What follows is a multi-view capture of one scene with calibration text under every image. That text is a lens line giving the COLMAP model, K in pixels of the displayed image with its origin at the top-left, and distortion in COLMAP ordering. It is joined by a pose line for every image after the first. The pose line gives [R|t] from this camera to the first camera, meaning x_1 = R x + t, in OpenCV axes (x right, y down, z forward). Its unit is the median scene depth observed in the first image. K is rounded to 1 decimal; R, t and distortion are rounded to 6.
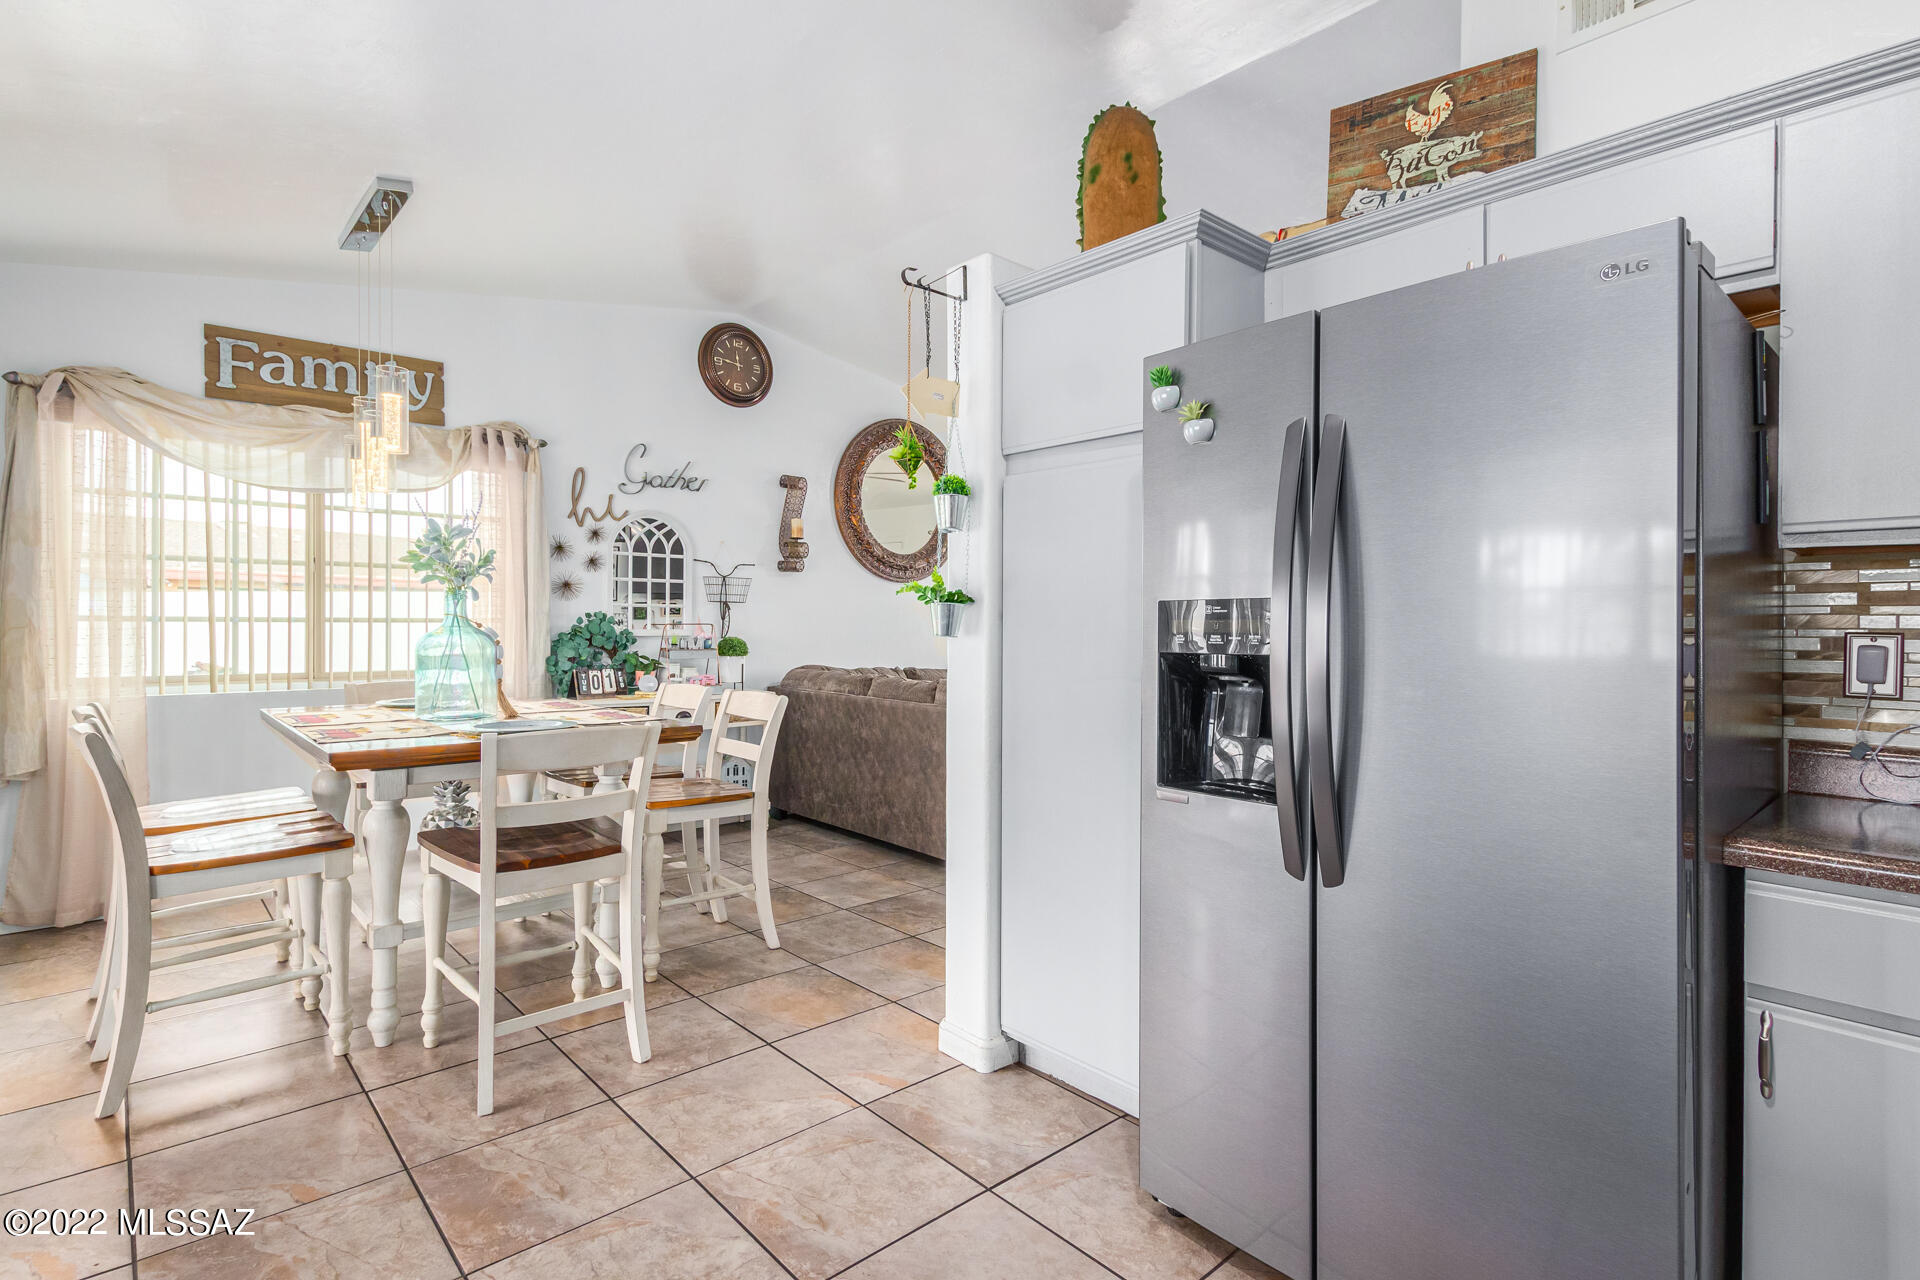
lens RADIAL K [[924.0, 0, 961.6], [0, 924.0, 623.1], [0, 0, 1]] dist [0.000020, -0.001032]
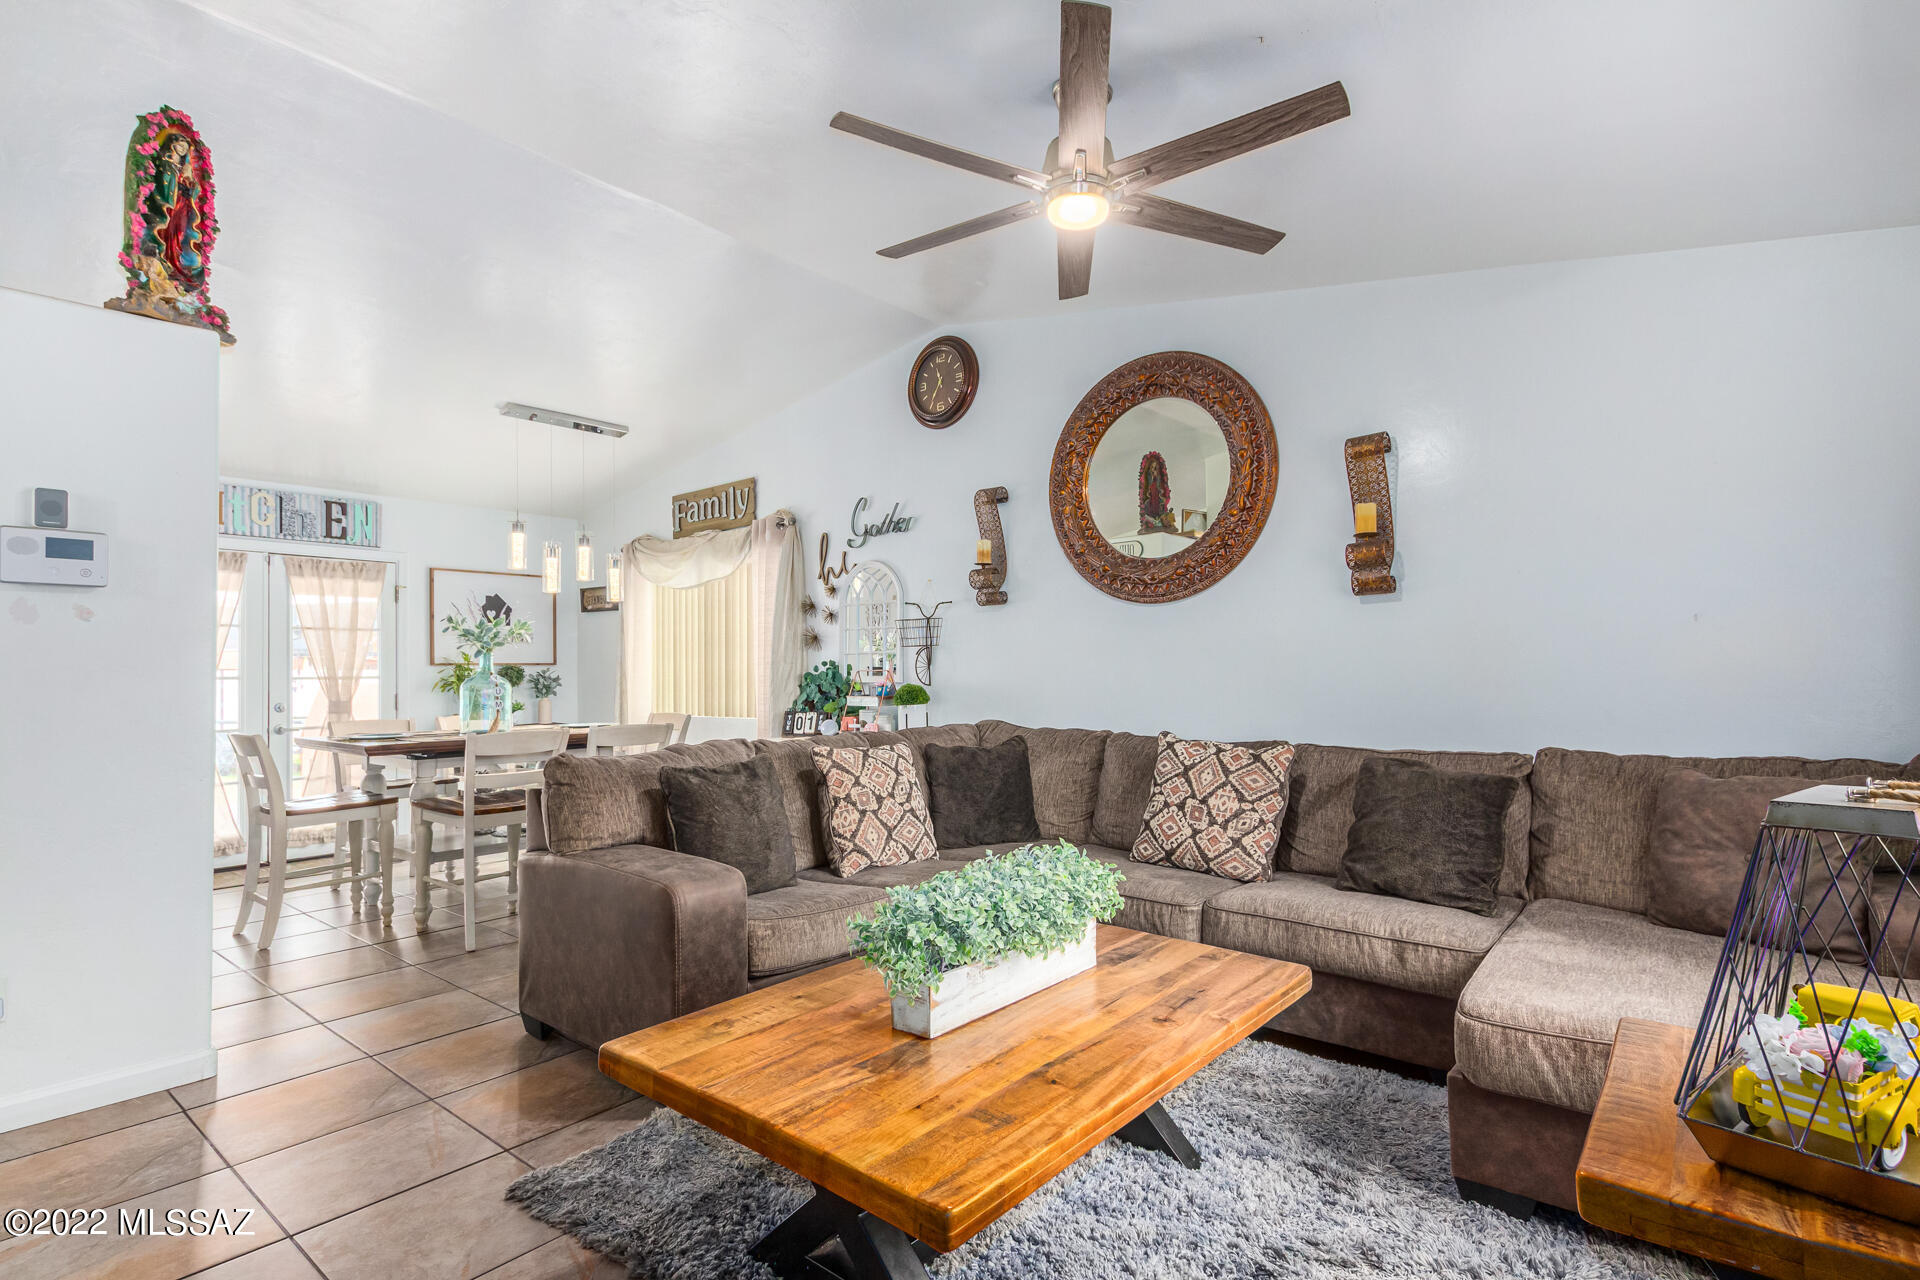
lens RADIAL K [[925.3, 0, 962.7], [0, 925.3, 663.2], [0, 0, 1]] dist [0.002927, 0.000455]
pose [[0.145516, -0.021809, -0.989116, 0.750467], [0.005118, 0.999760, -0.021291, 0.016190], [0.989343, -0.001964, 0.145592, 1.033162]]
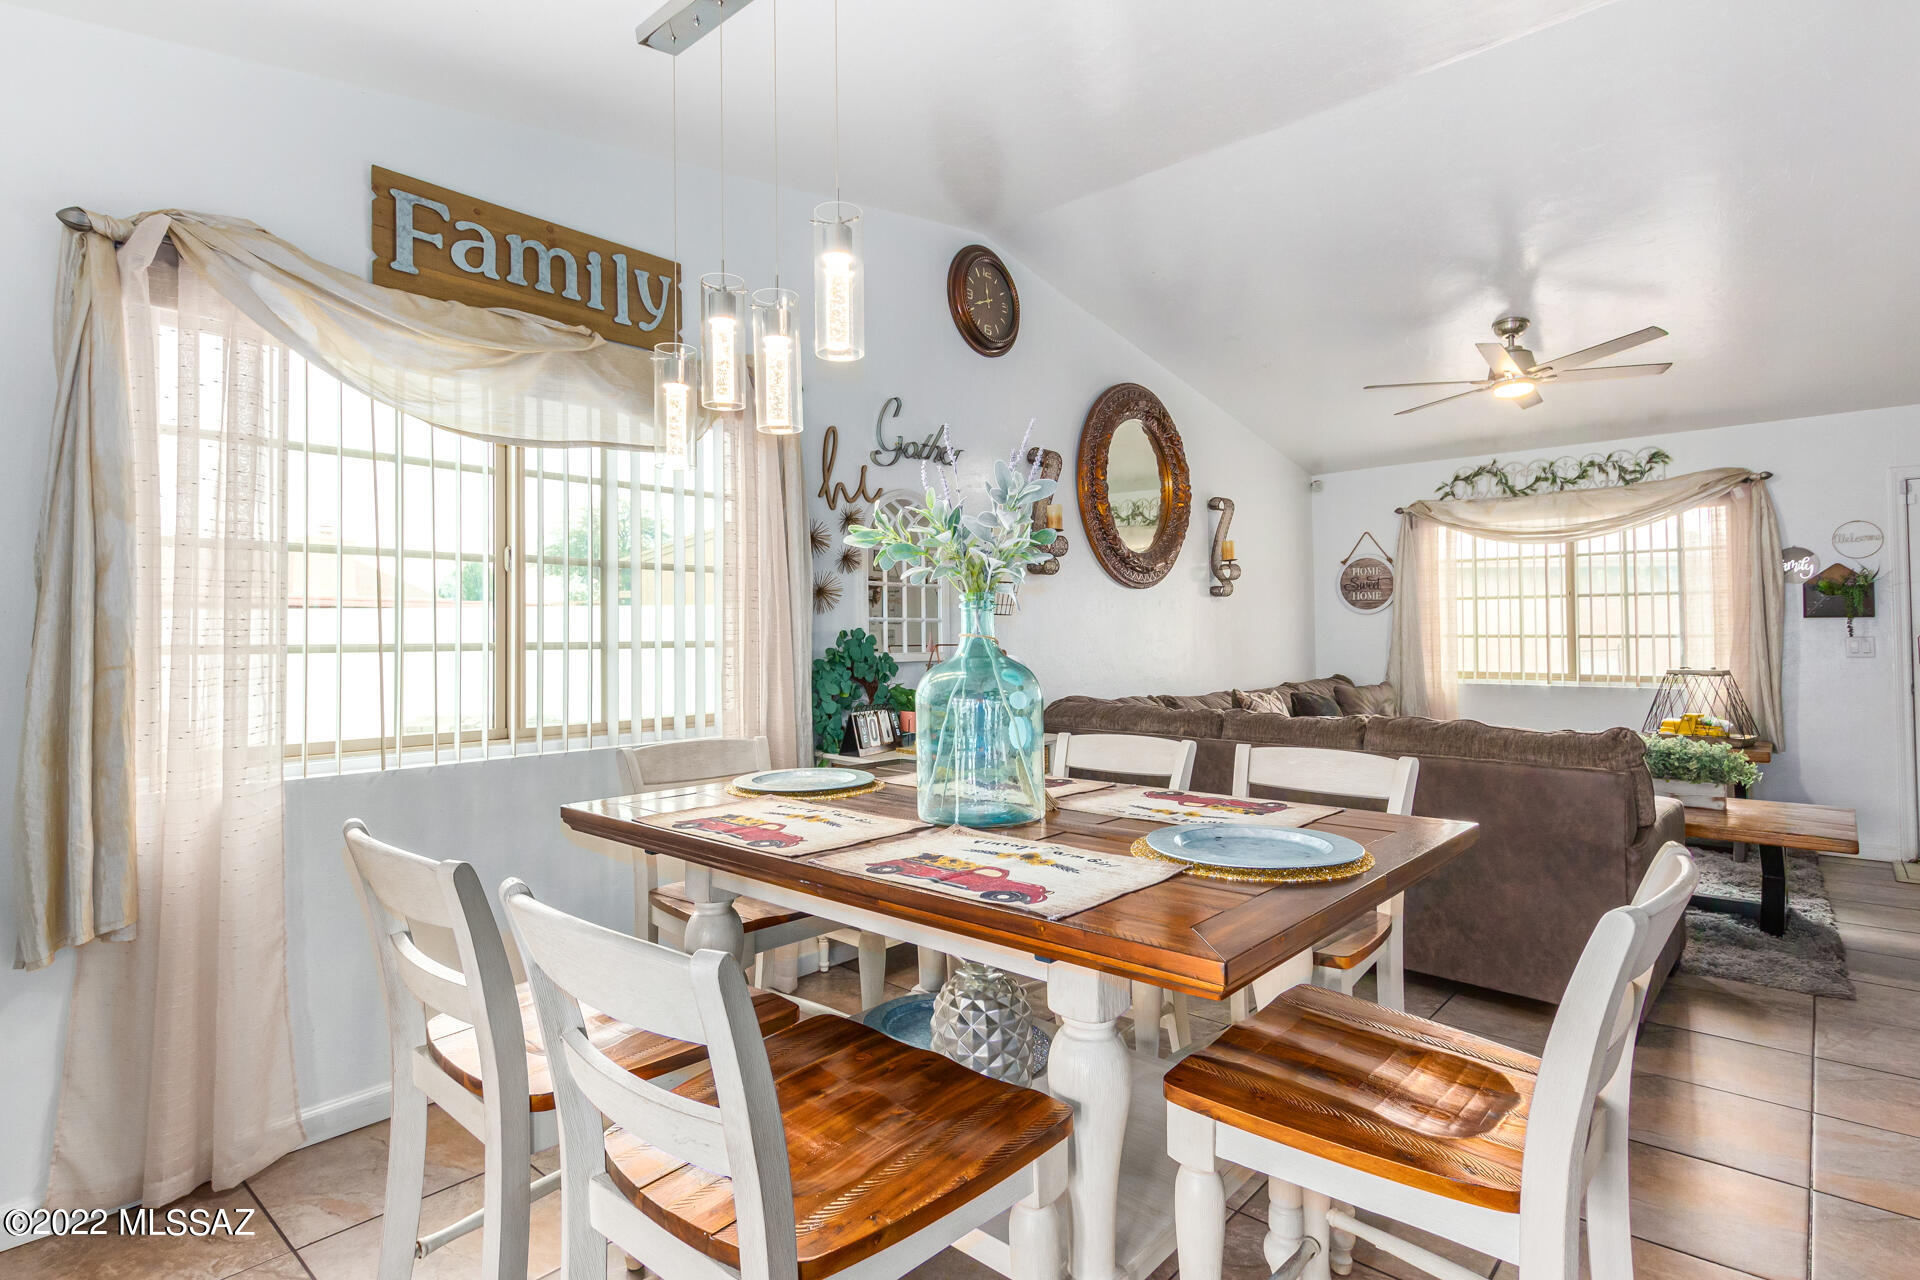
lens RADIAL K [[959.5, 0, 963.4], [0, 959.5, 614.2], [0, 0, 1]] dist [0.006172, 0.000683]
pose [[0.993902, -0.009862, 0.109829, -0.407026], [0.012589, 0.999629, -0.024165, -0.004962], [-0.109550, 0.025400, 0.993657, 0.266086]]
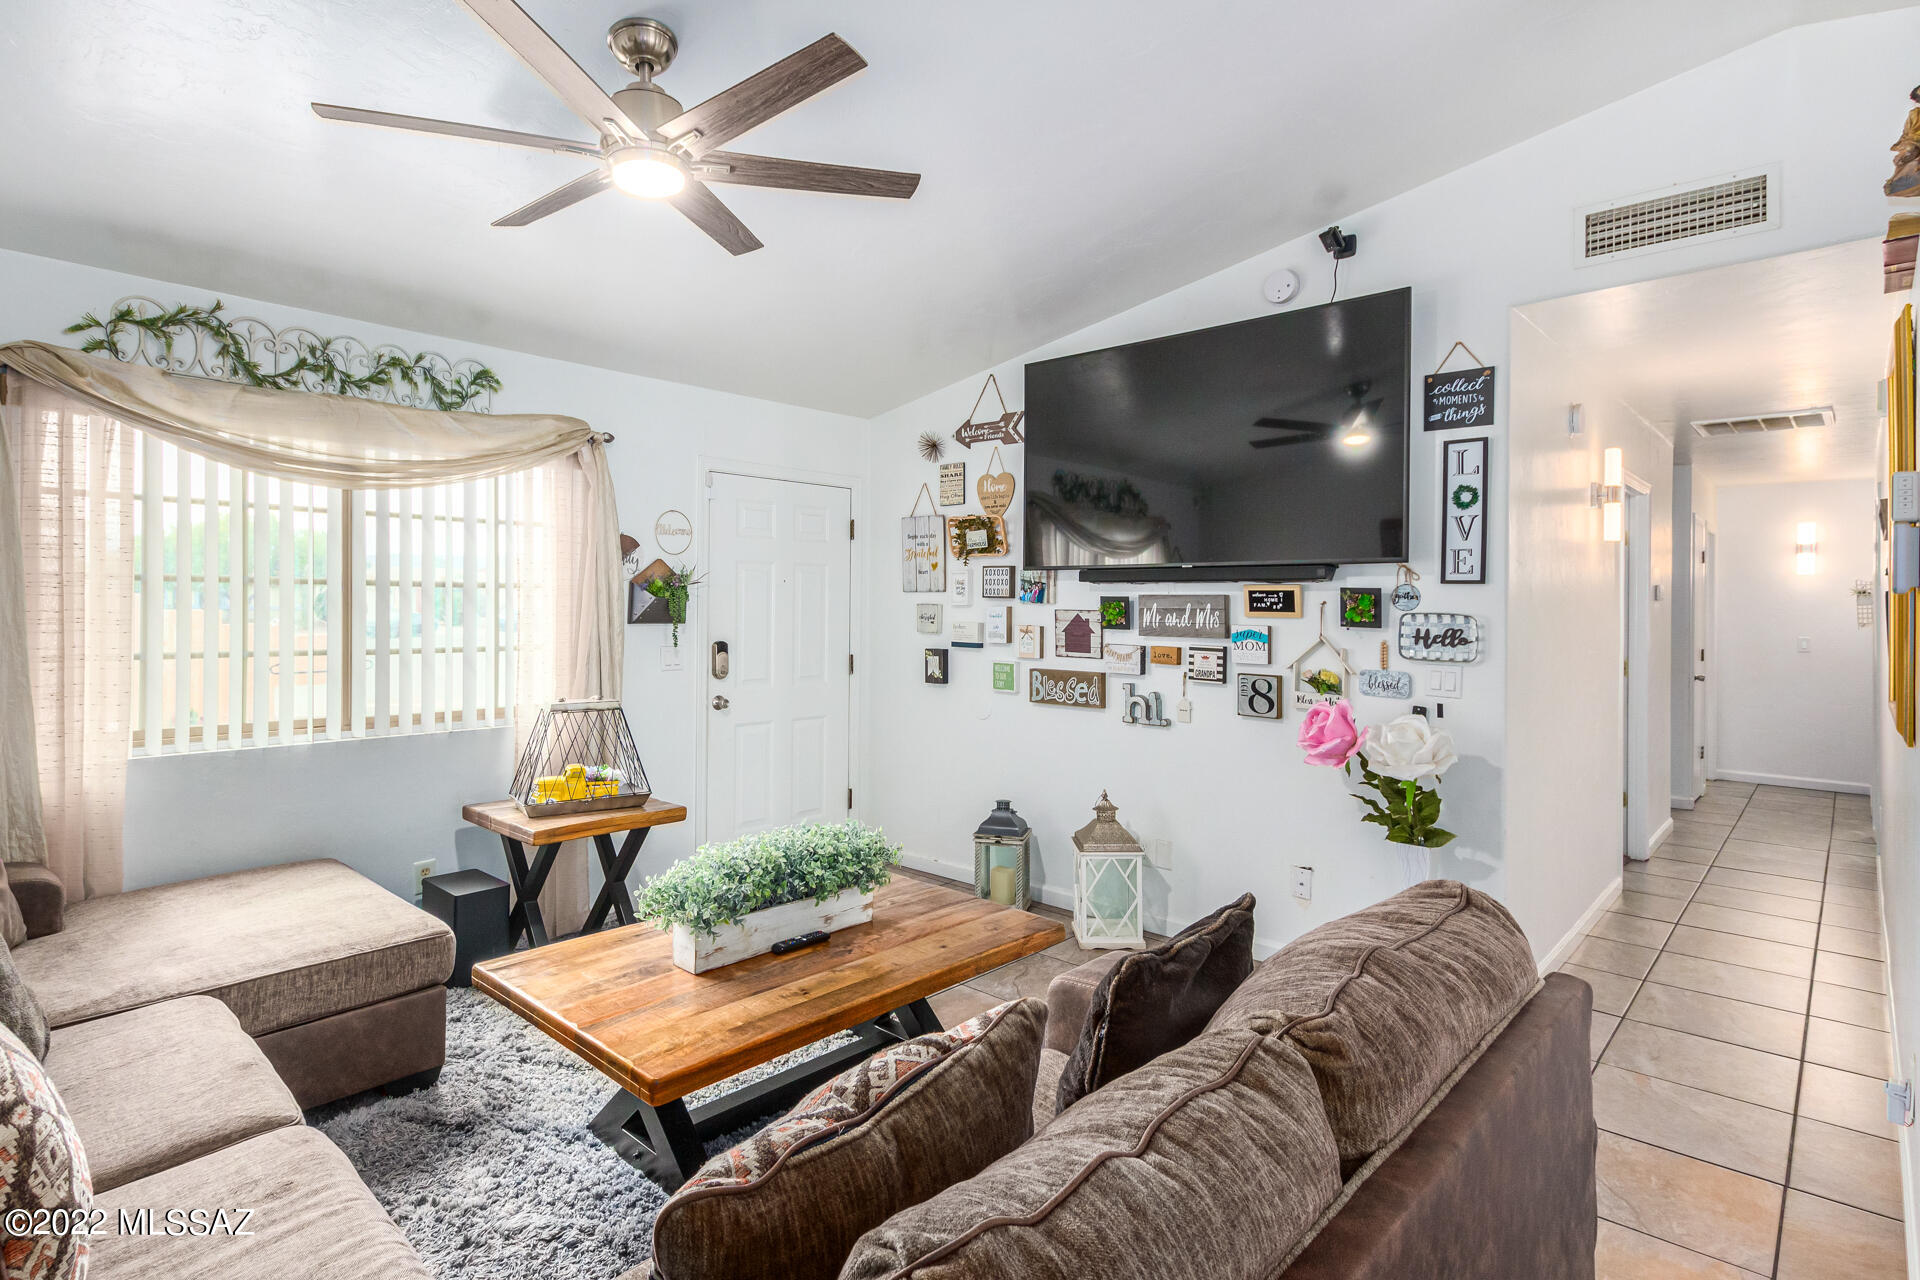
lens RADIAL K [[963.3, 0, 924.6], [0, 963.3, 599.6], [0, 0, 1]] dist [-0.000100, -0.001109]
pose [[-0.072541, 0.000503, 0.997365, -0.227367], [-0.007276, 0.999973, -0.001033, -0.039170], [-0.997339, -0.007332, -0.072536, 1.066504]]
